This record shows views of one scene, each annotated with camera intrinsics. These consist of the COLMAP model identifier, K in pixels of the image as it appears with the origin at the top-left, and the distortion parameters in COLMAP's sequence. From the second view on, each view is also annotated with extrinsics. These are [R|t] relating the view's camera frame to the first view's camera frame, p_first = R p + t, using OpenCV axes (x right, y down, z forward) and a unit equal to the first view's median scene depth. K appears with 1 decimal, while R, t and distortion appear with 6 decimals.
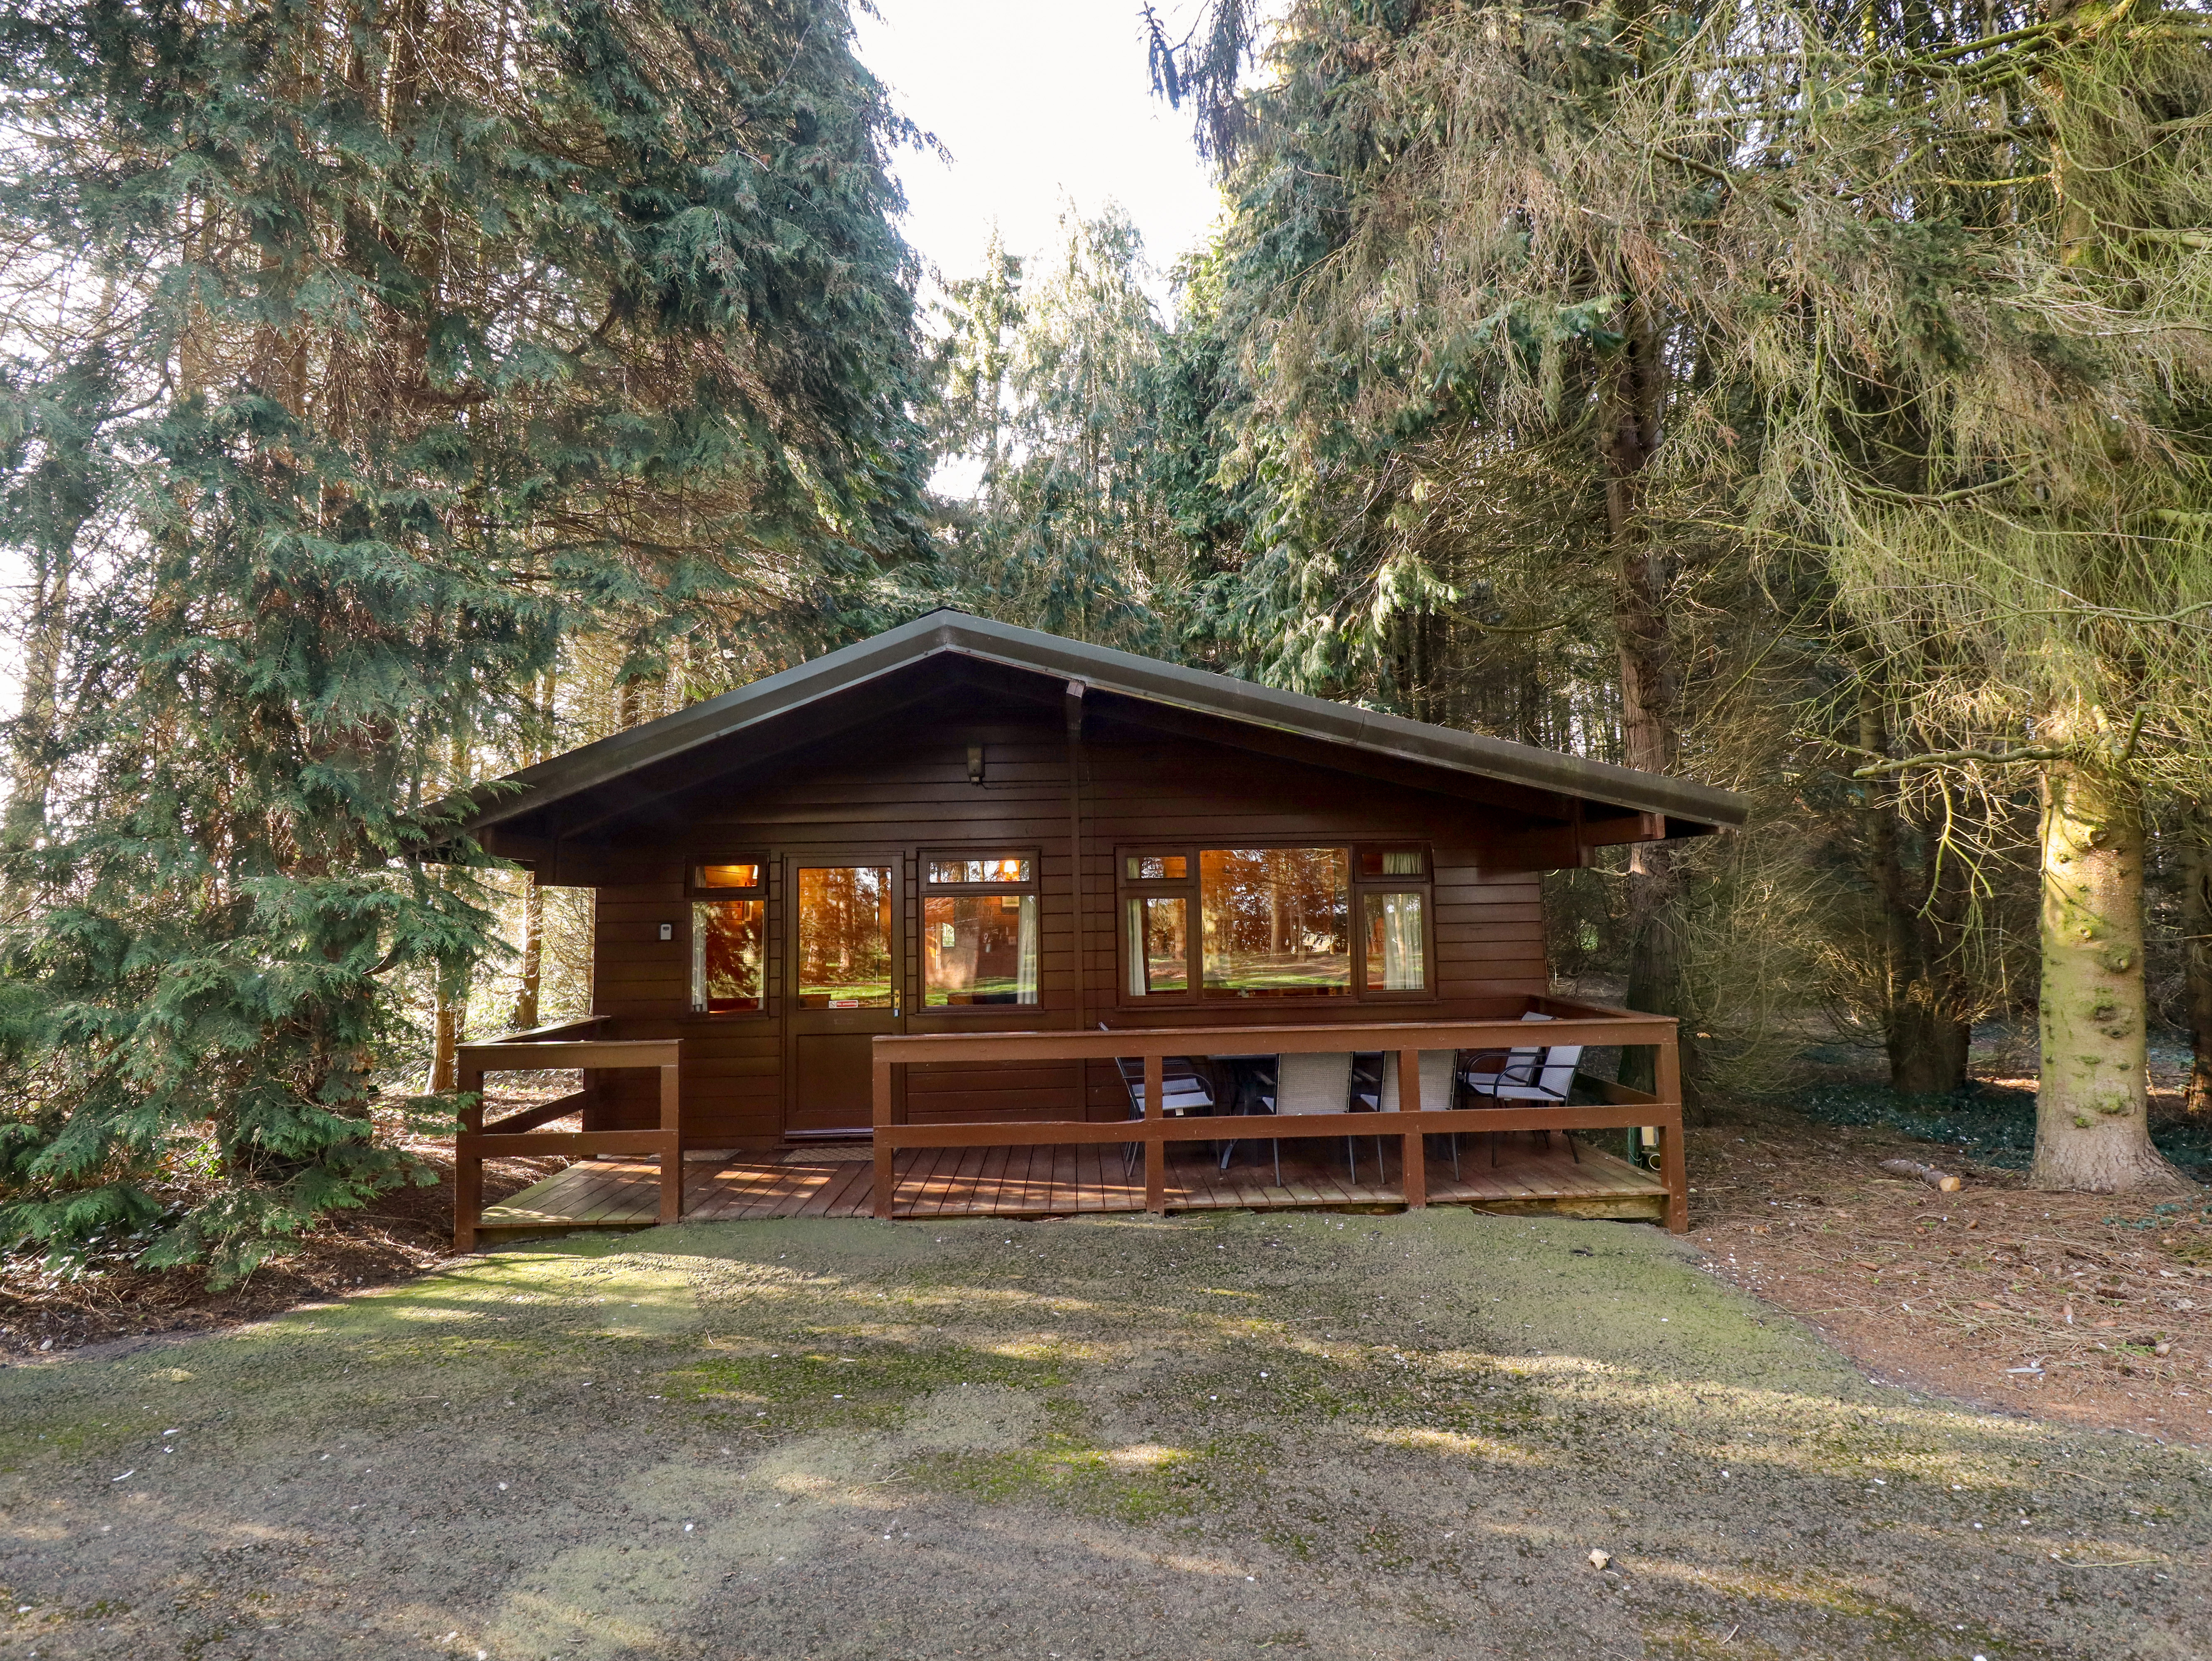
lens RADIAL K [[1167.1, 0, 1094.4], [0, 1167.1, 830.5], [0, 0, 1]] dist [-0.000002, -0.011600]
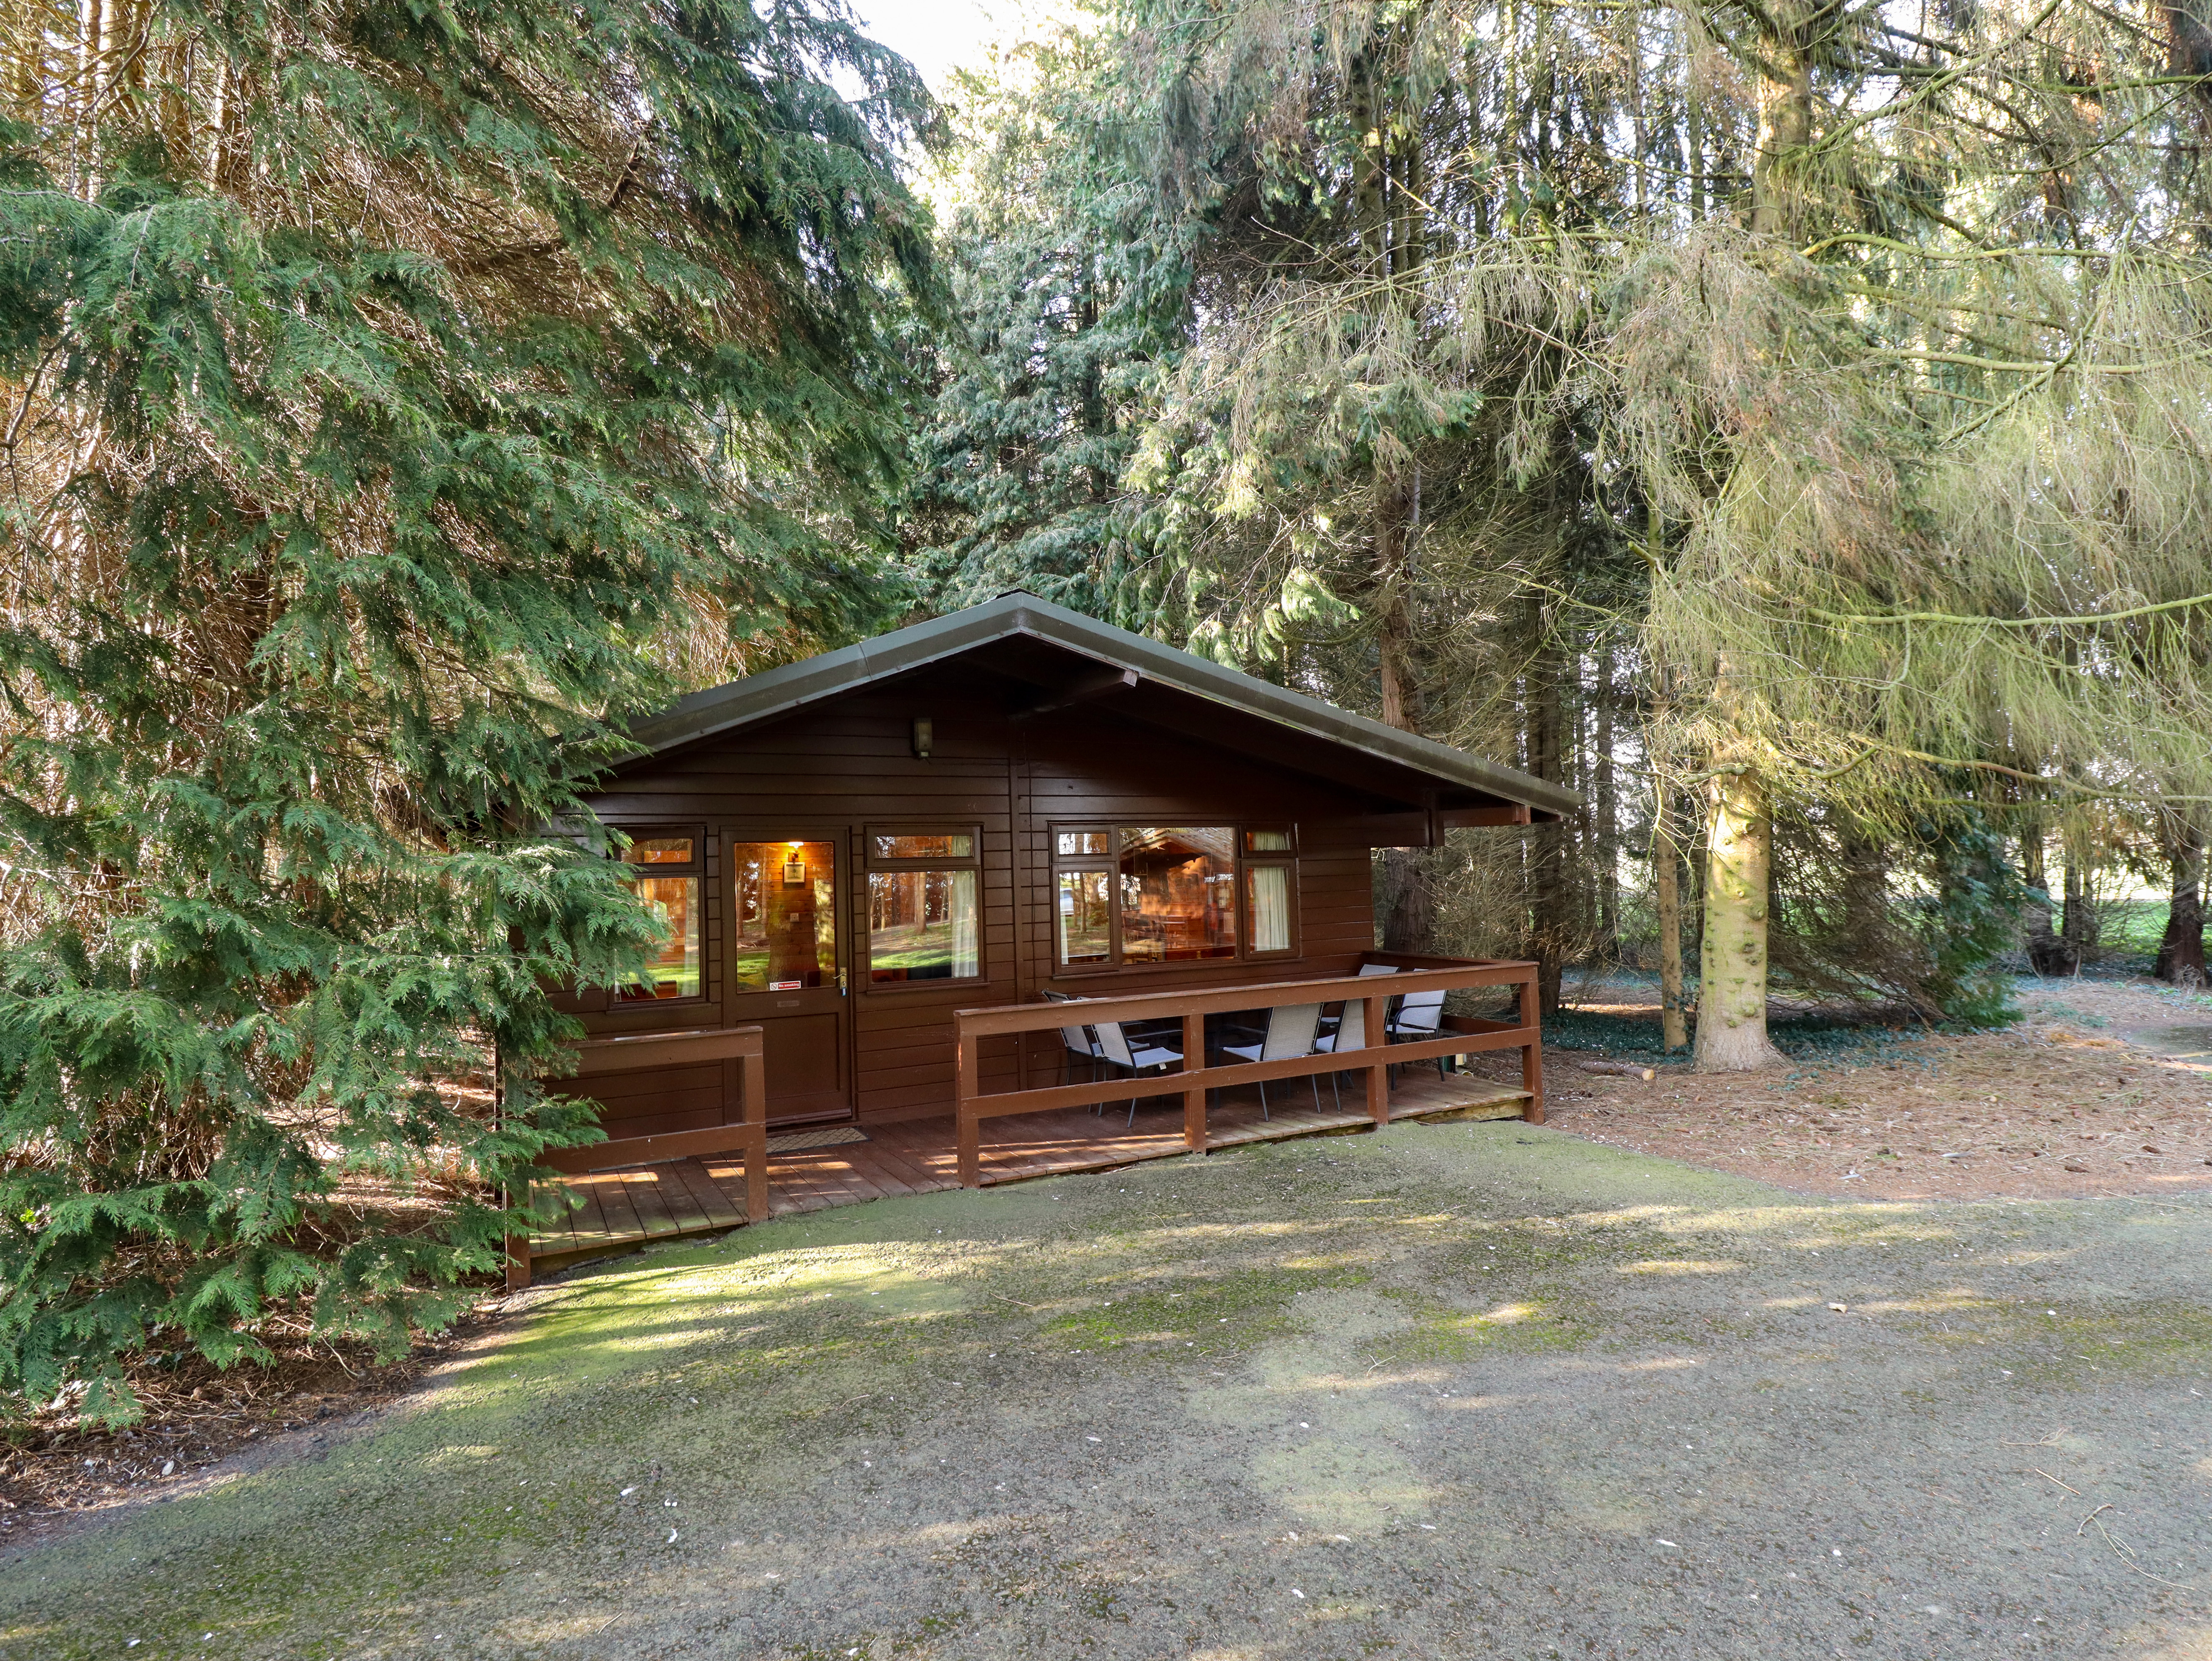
lens RADIAL K [[1167.1, 0, 1124.3], [0, 1167.1, 830.2], [0, 0, 1]] dist [-0.000002, -0.011600]
pose [[0.895922, 0.011053, 0.444073, -0.515024], [-0.020462, 0.999656, 0.016401, 0.001191], [-0.443739, -0.023781, 0.895841, 0.037753]]
